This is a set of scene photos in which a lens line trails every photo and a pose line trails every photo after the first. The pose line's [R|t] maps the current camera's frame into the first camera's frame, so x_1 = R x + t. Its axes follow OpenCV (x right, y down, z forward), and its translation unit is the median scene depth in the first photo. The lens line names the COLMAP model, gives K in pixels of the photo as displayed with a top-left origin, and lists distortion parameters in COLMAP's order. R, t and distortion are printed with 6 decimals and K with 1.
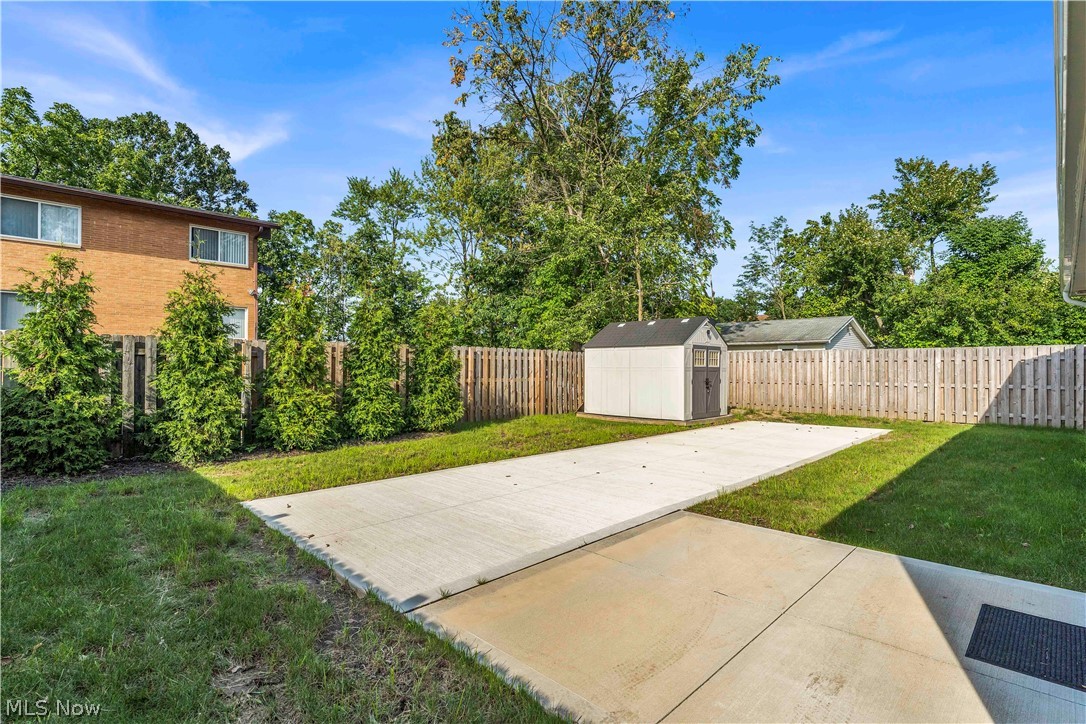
lens RADIAL K [[519.8, 0, 557.1], [0, 519.8, 363.4], [0, 0, 1]] dist [0.018144, 0.000154]
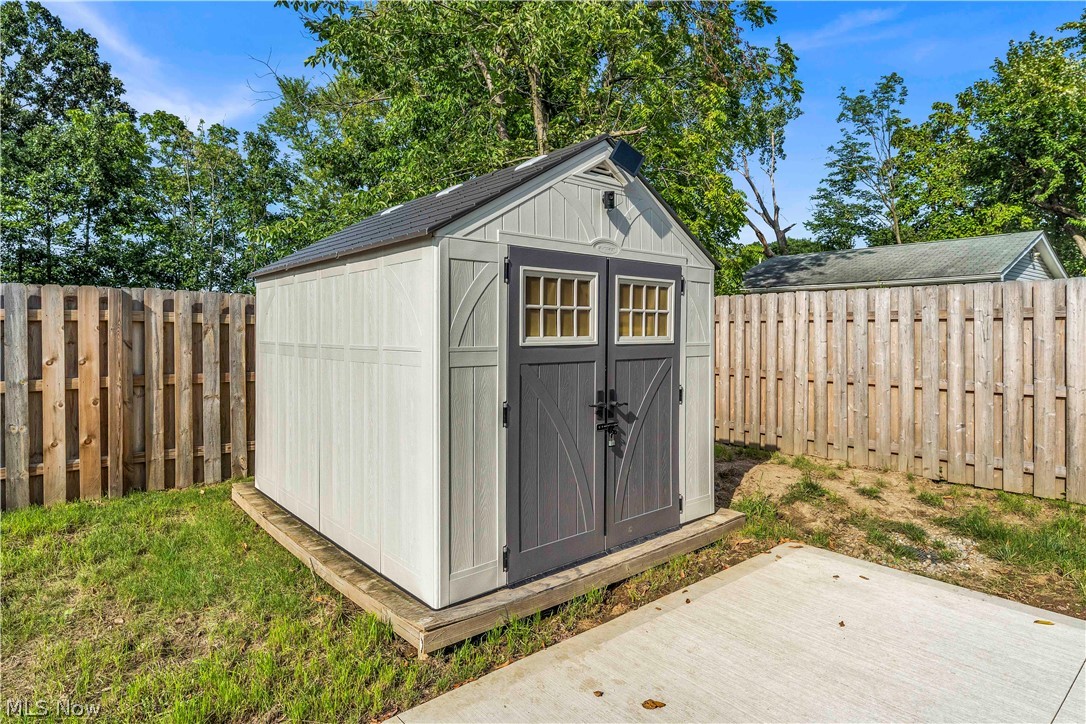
lens RADIAL K [[613.2, 0, 538.8], [0, 613.2, 330.8], [0, 0, 1]] dist [0.003708, -0.000066]
pose [[0.993790, -0.004571, -0.111176, 0.237027], [0.005850, 0.999920, 0.011181, -0.002291], [0.111116, -0.011762, 0.993738, 0.583808]]
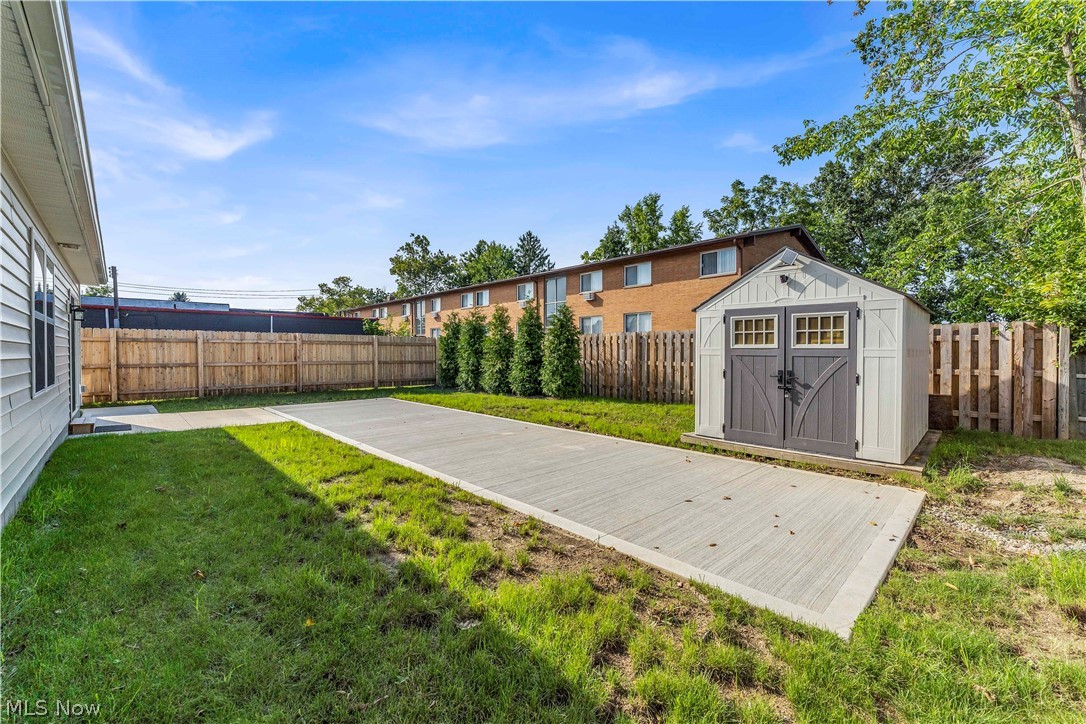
lens RADIAL K [[443.3, 0, 545.6], [0, 443.3, 360.9], [0, 0, 1]] dist [-0.001230, -0.000218]
pose [[-0.046748, 0.015951, -0.998779, 0.599386], [0.002765, 0.999871, 0.015839, 0.009699], [0.998903, -0.002021, -0.046786, 0.646437]]
